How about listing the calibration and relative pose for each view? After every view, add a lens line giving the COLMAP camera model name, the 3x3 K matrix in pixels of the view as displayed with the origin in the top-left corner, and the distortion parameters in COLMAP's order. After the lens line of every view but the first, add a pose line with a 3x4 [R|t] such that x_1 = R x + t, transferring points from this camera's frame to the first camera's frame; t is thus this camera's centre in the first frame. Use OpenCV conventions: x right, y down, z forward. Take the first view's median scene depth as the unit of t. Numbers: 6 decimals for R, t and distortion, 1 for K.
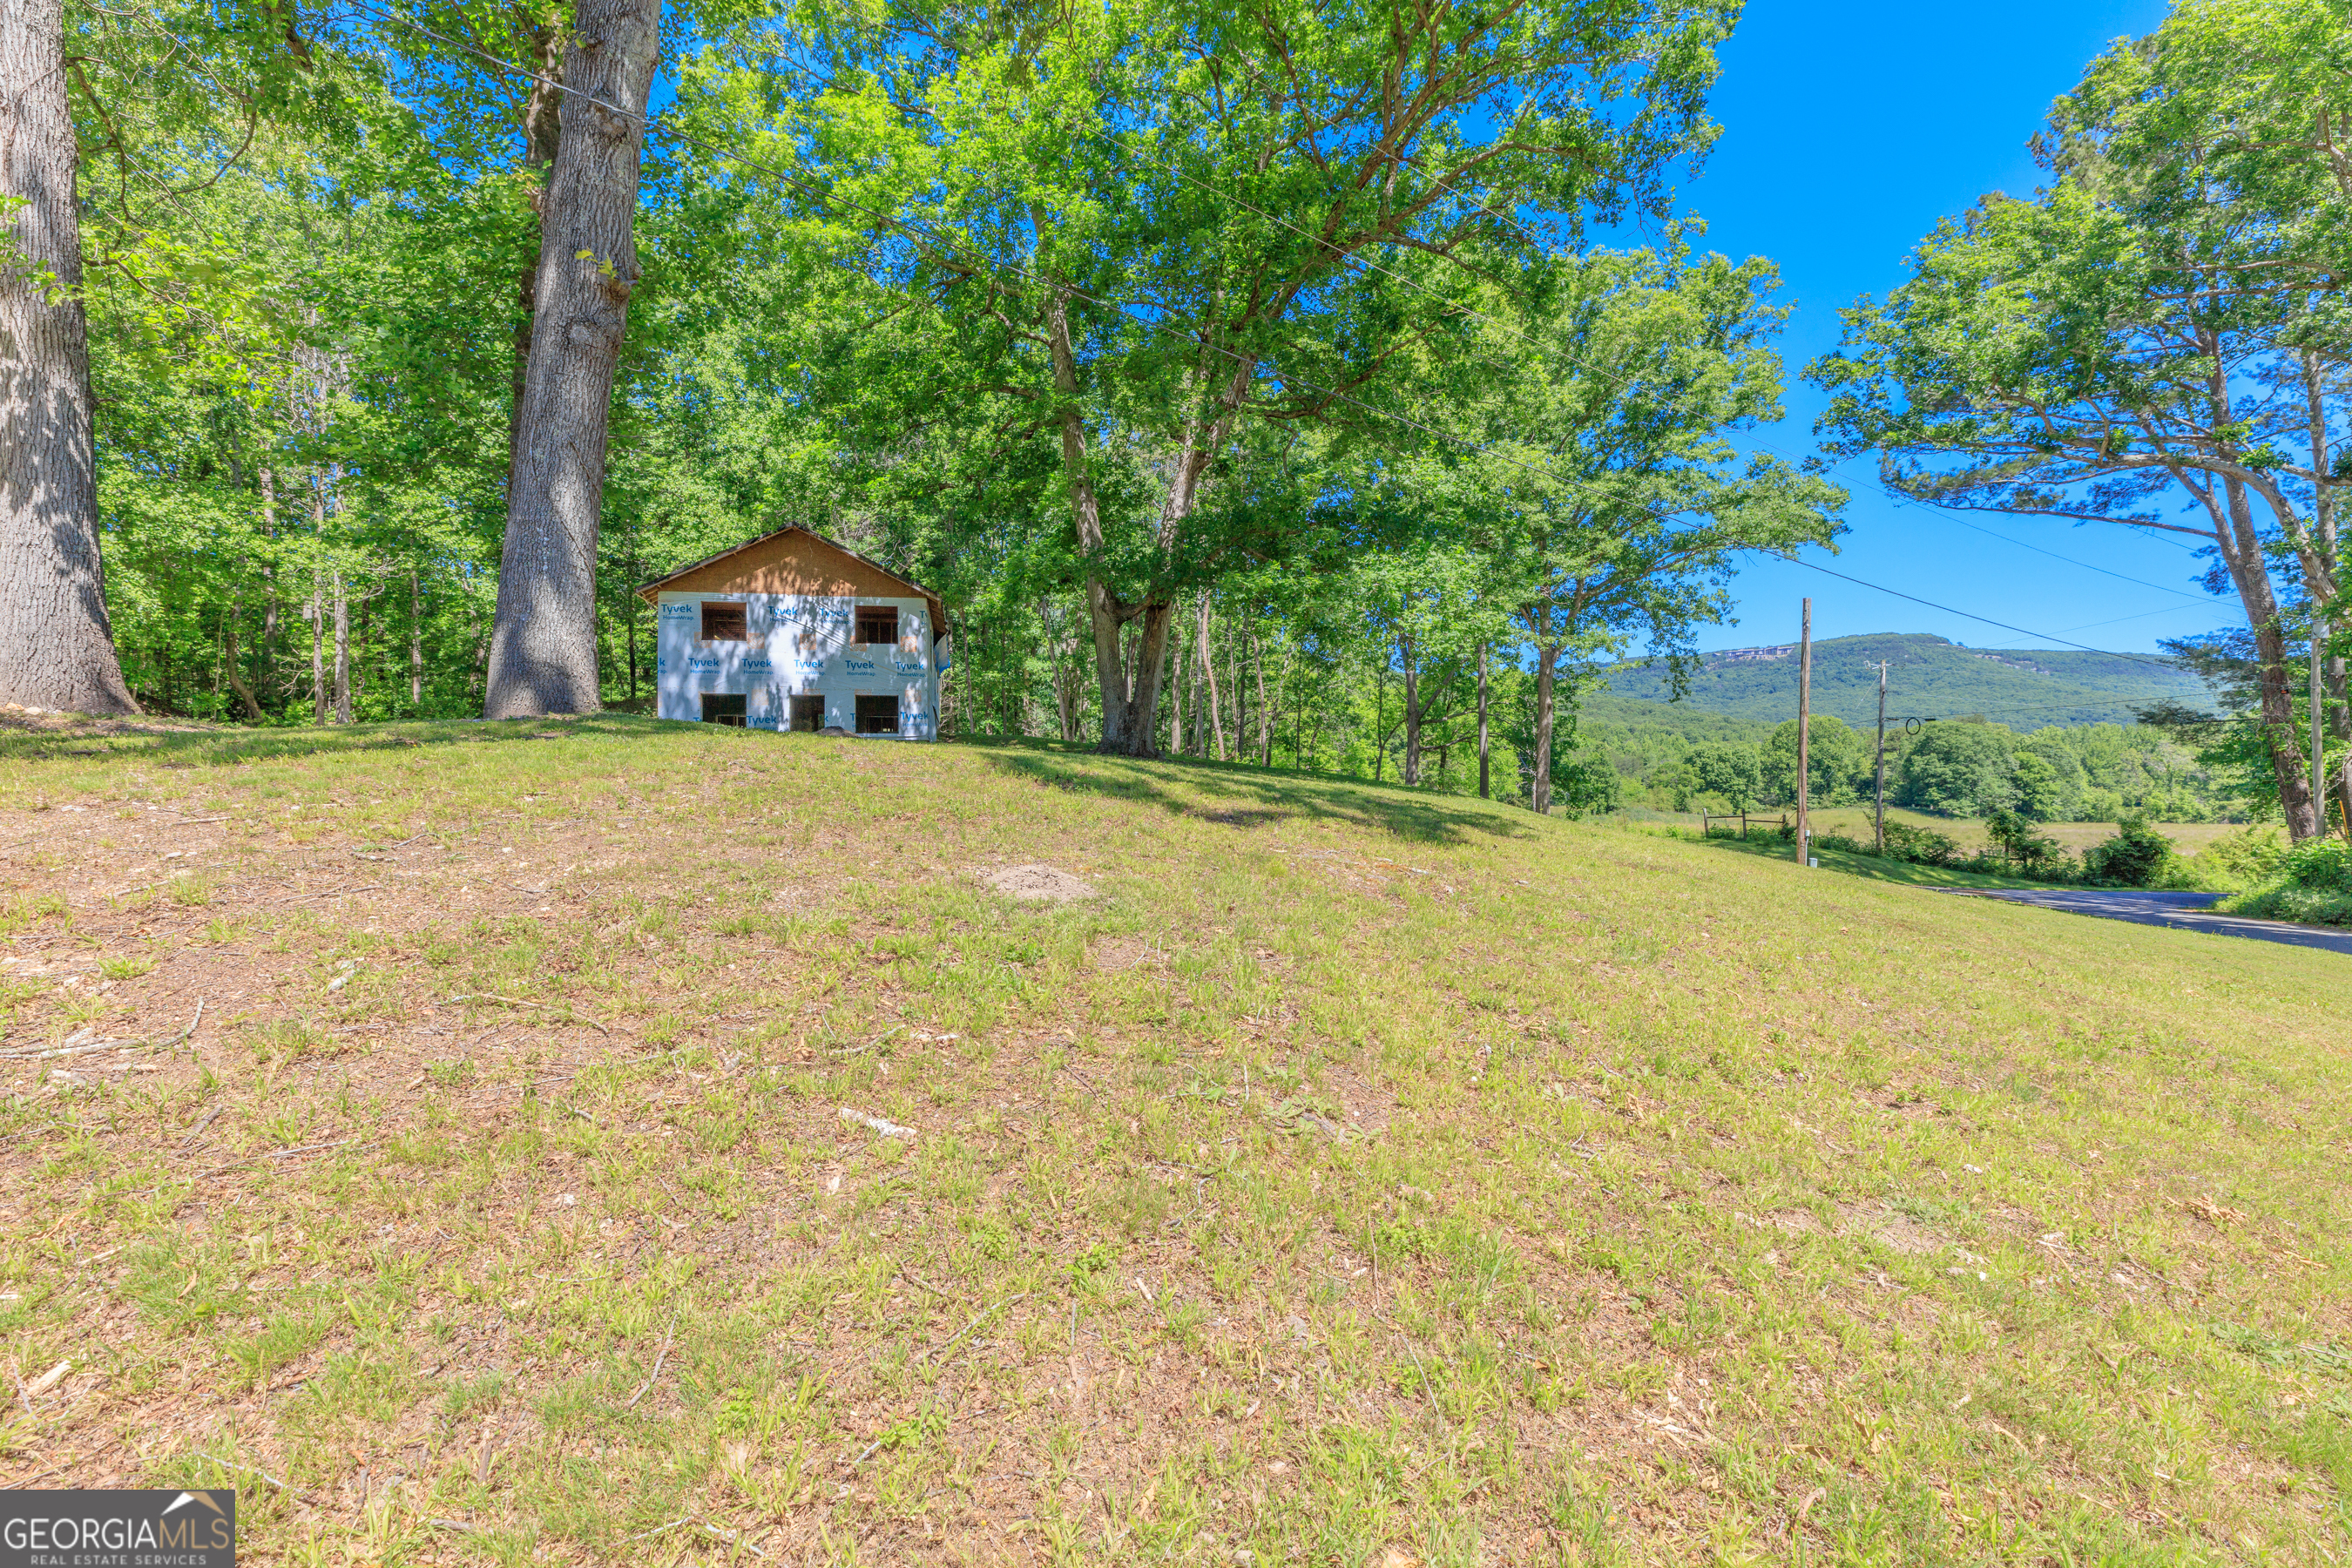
lens RADIAL K [[1057.1, 0, 1179.3], [0, 1057.1, 774.4], [0, 0, 1]] dist [0.004108, -0.000755]
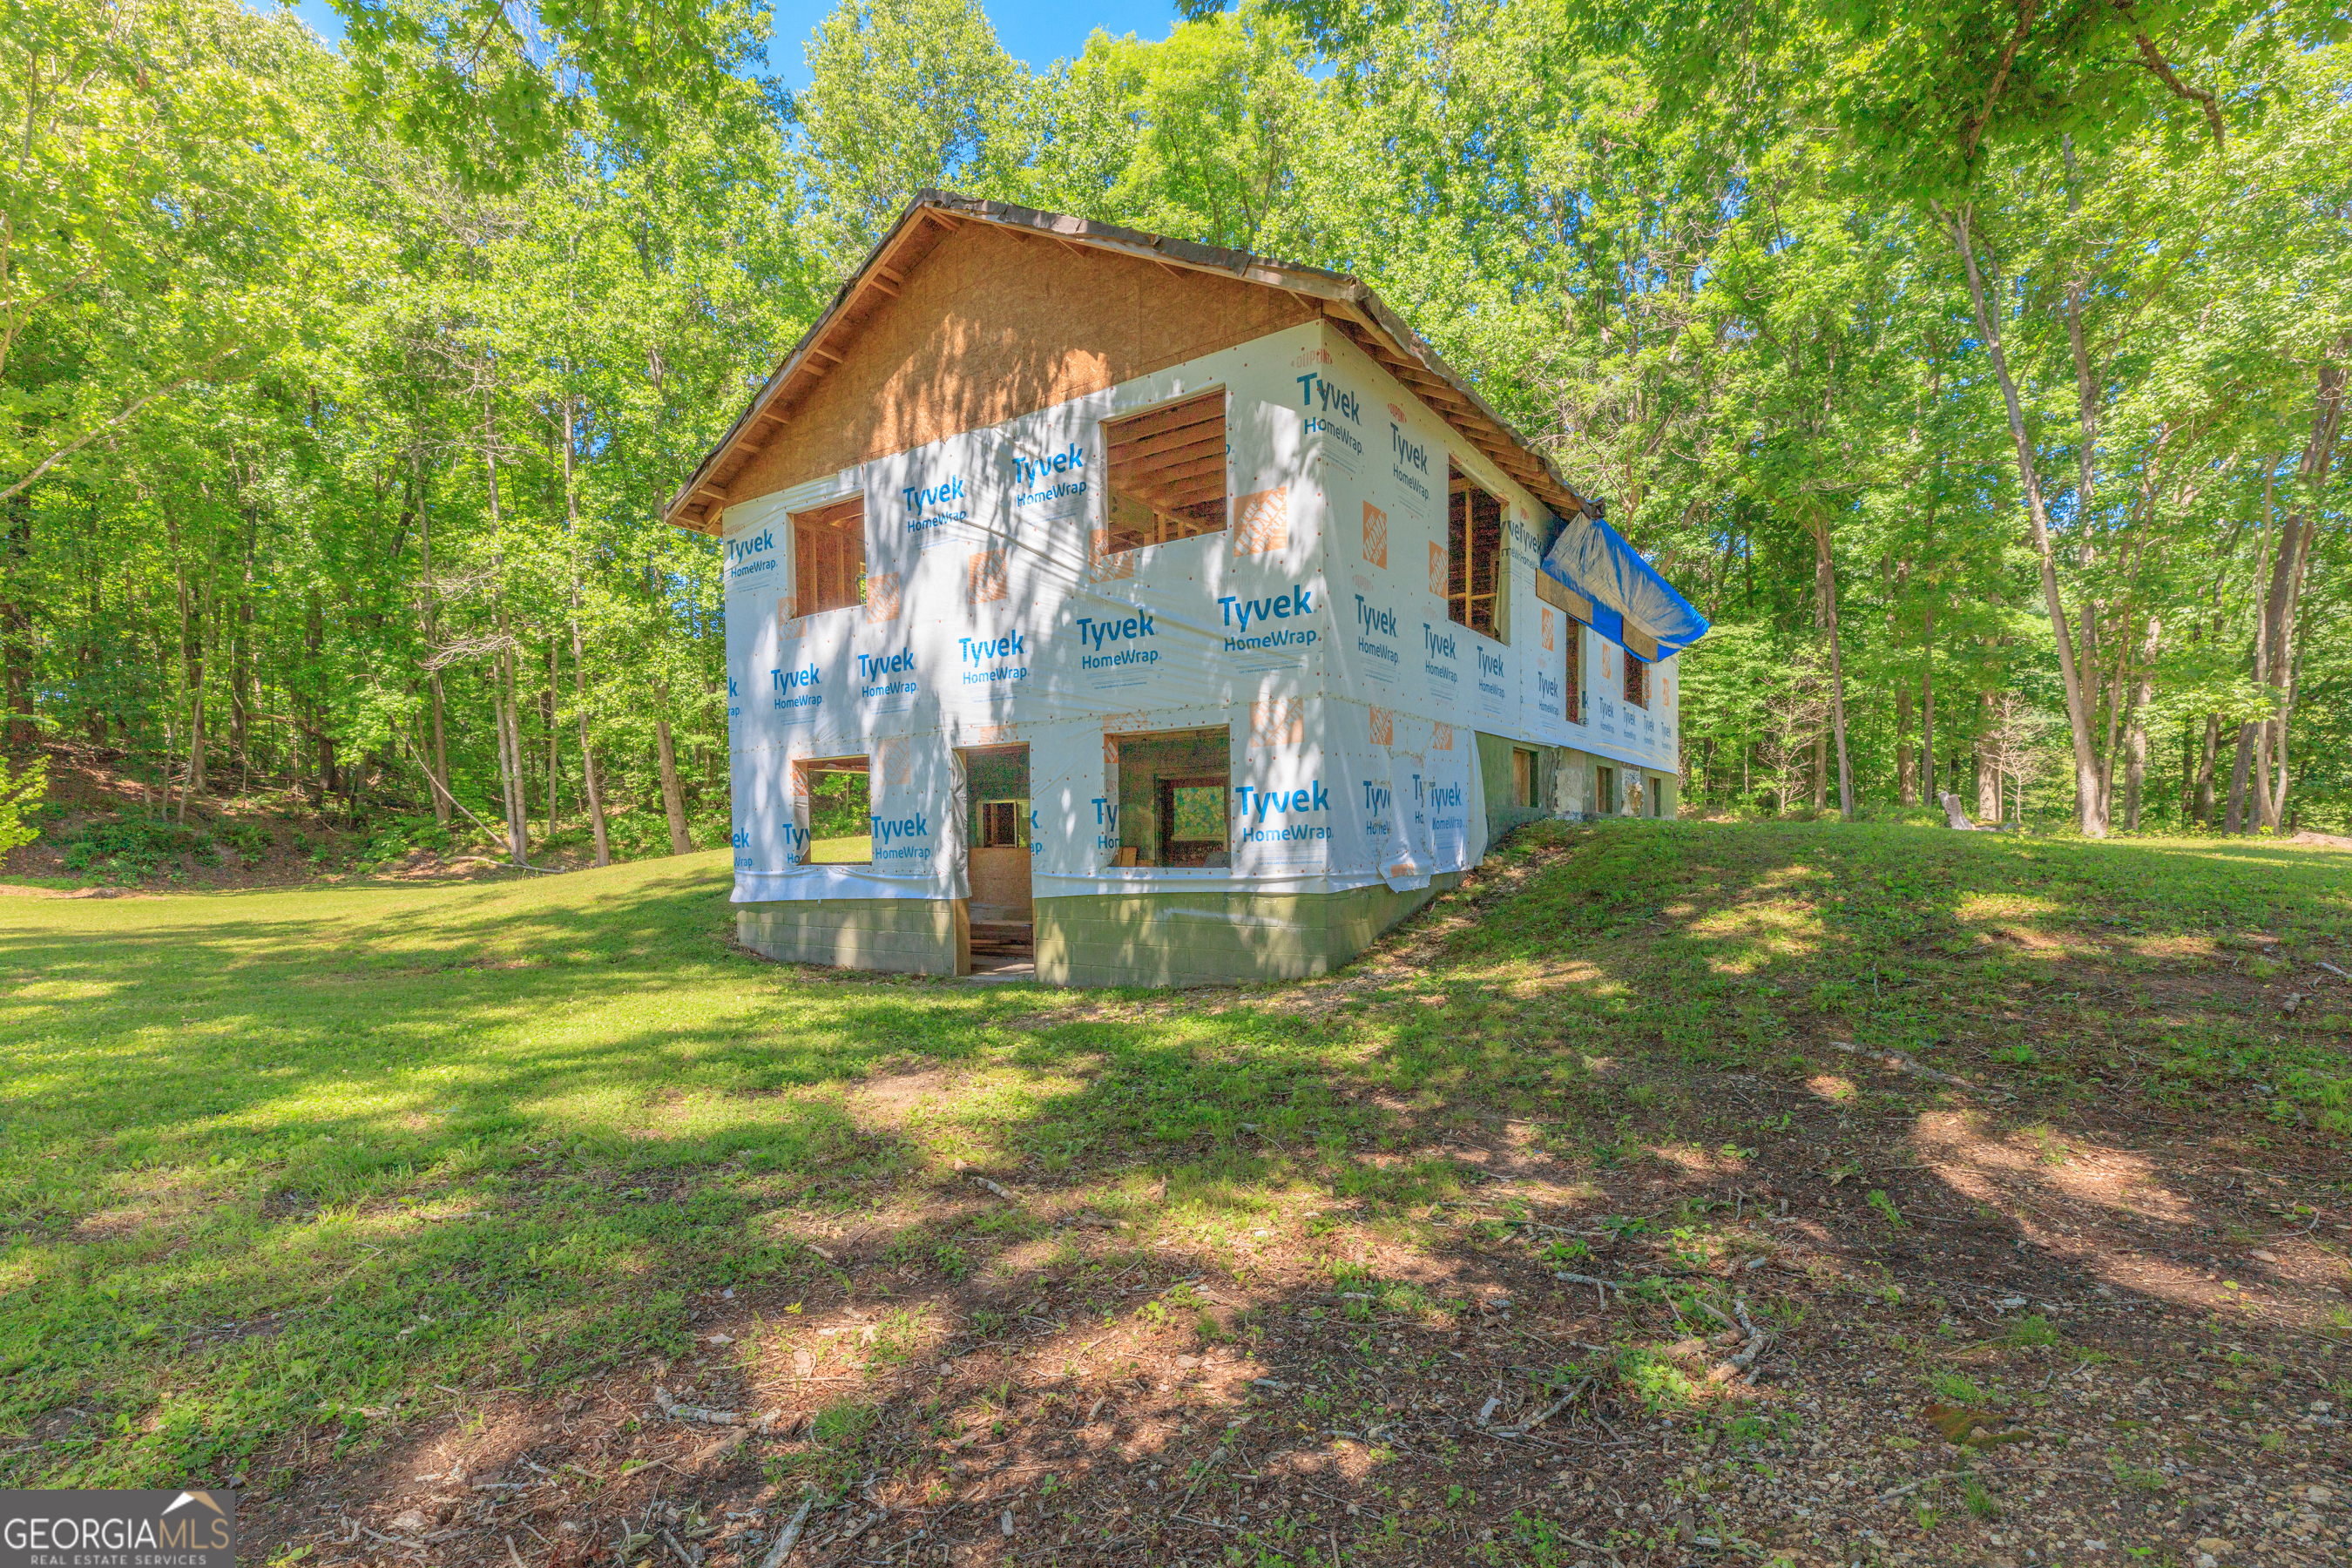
lens RADIAL K [[1033.0, 0, 1165.6], [0, 1033.0, 876.3], [0, 0, 1]] dist [-0.001276, -0.000031]
pose [[0.666399, 0.030104, -0.744987, -0.082429], [0.023848, 0.997813, 0.061653, -0.053976], [0.745214, -0.058852, 0.664224, 0.823658]]
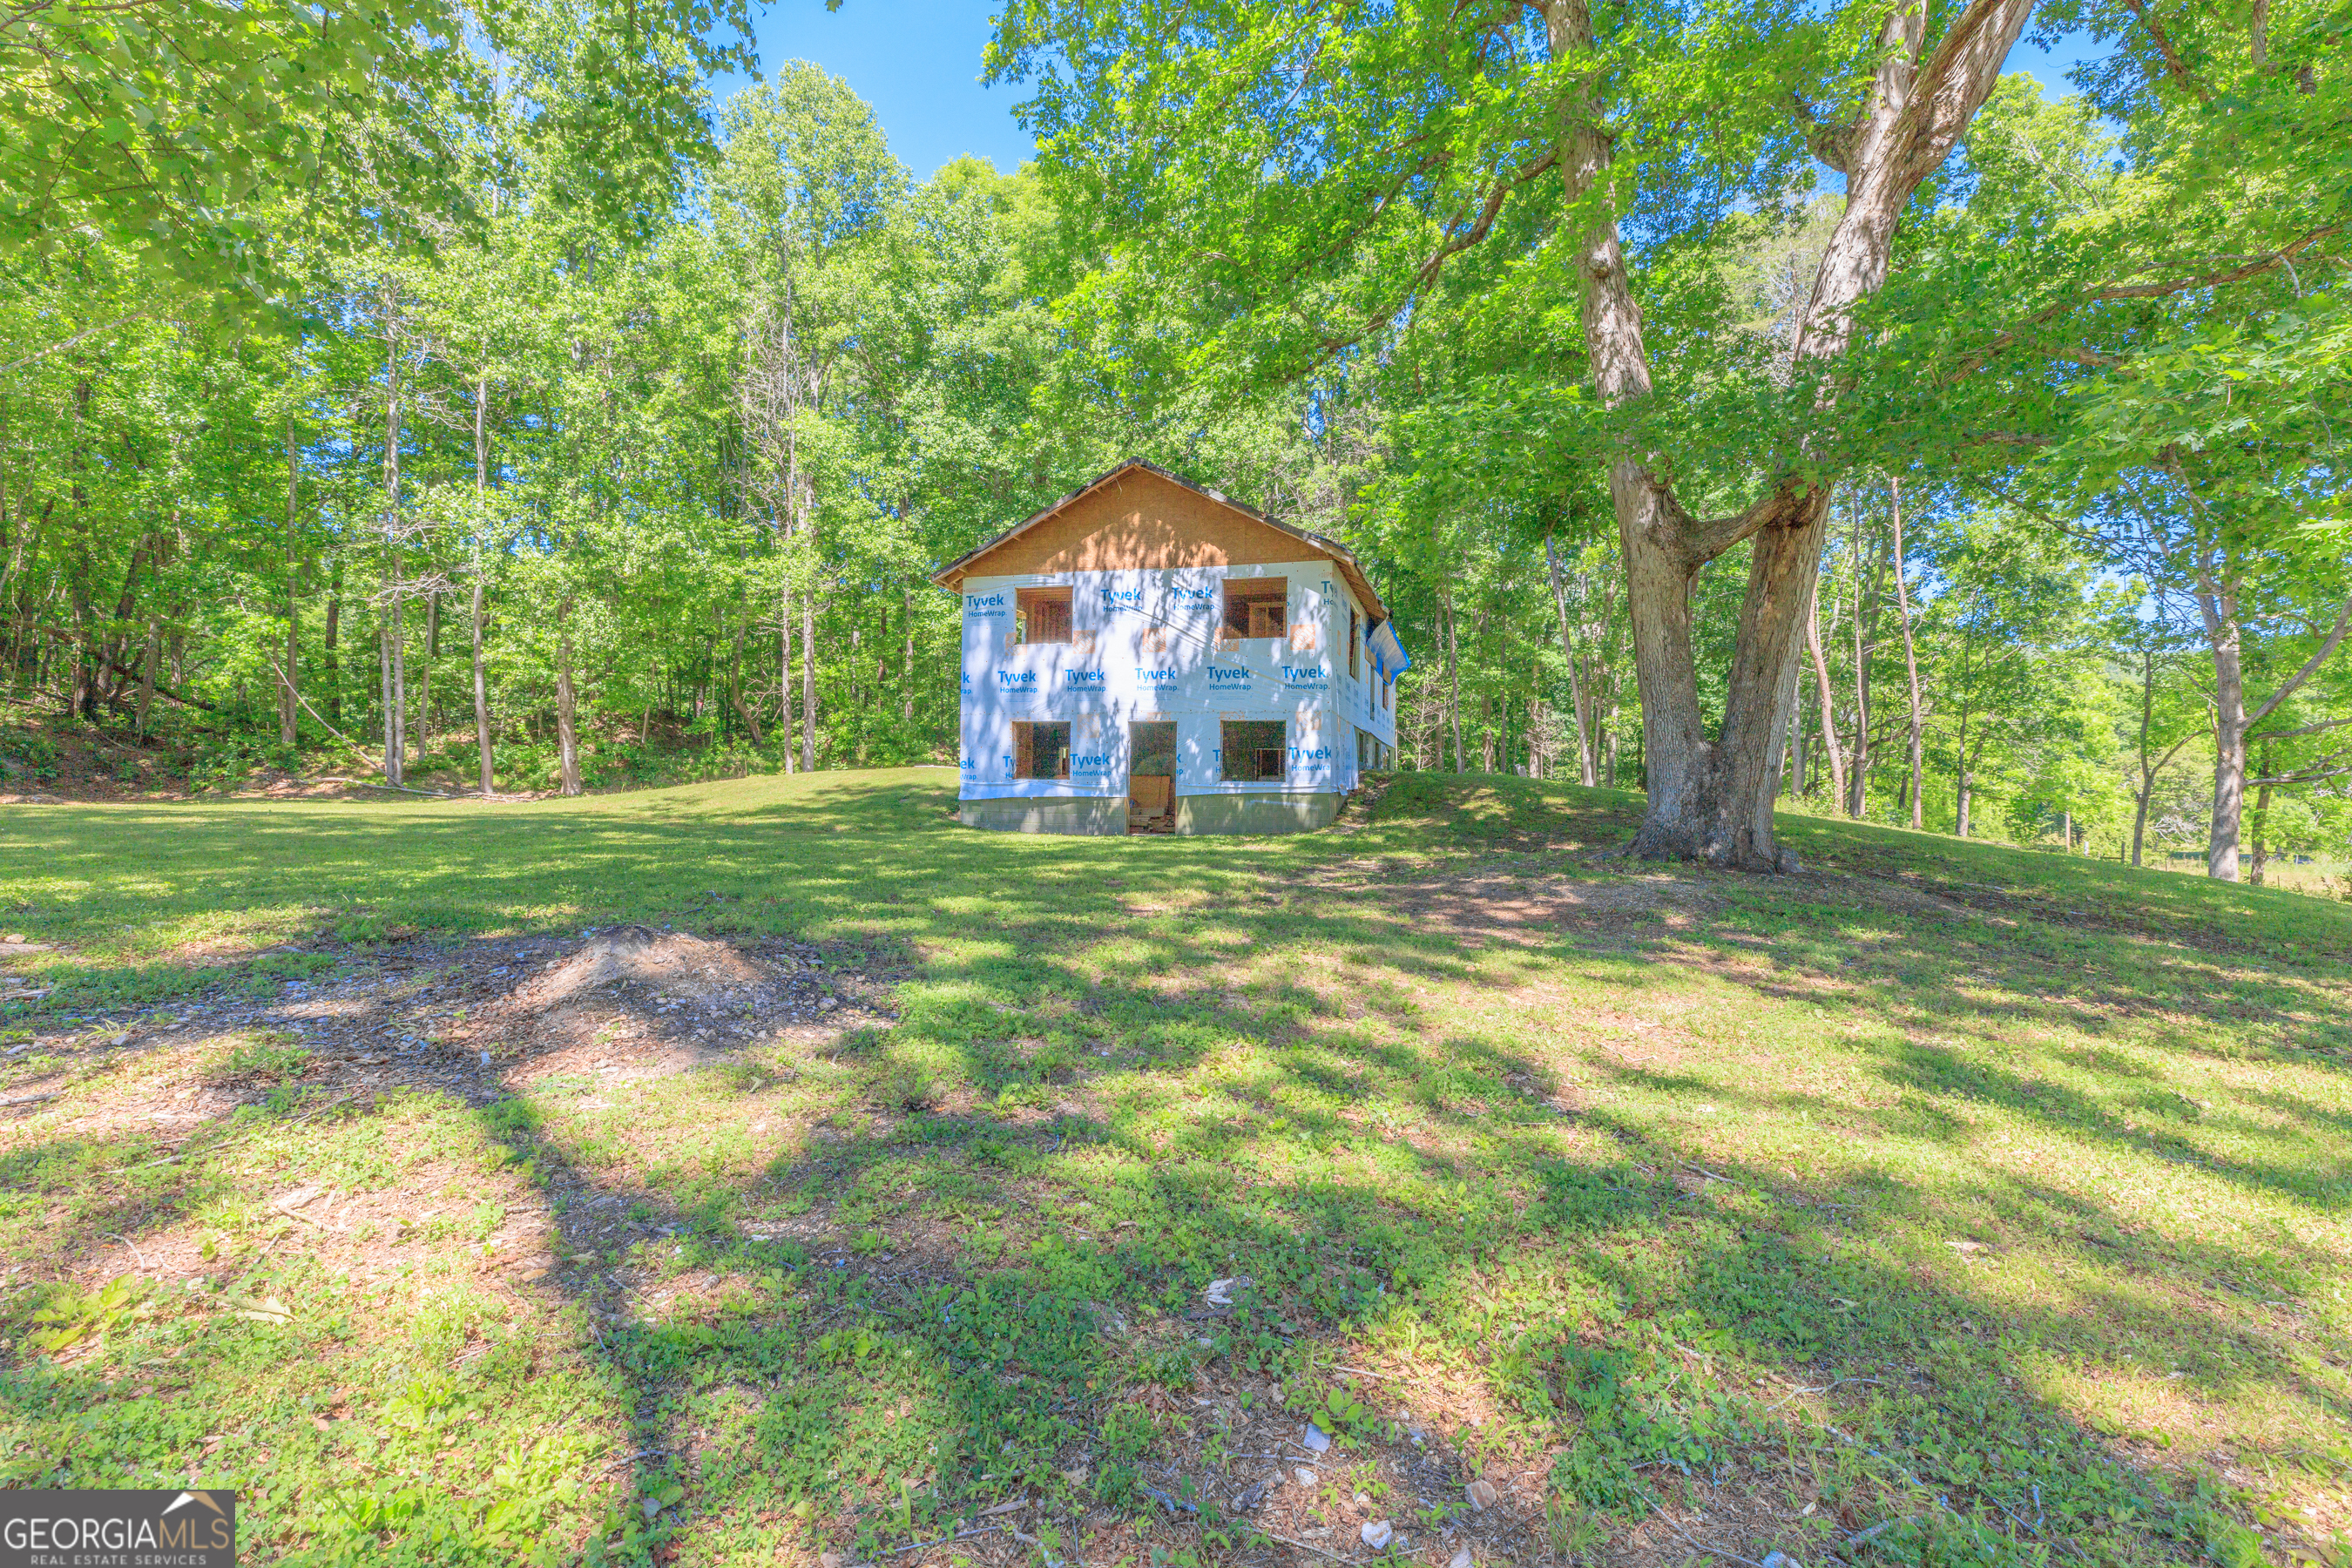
lens RADIAL K [[1057.1, 0, 1179.3], [0, 1057.1, 774.4], [0, 0, 1]] dist [0.004108, -0.000755]
pose [[0.885768, 0.013751, -0.463925, -0.032158], [-0.011850, 0.999905, 0.007014, -0.047129], [0.463978, -0.000716, 0.885847, 0.424932]]
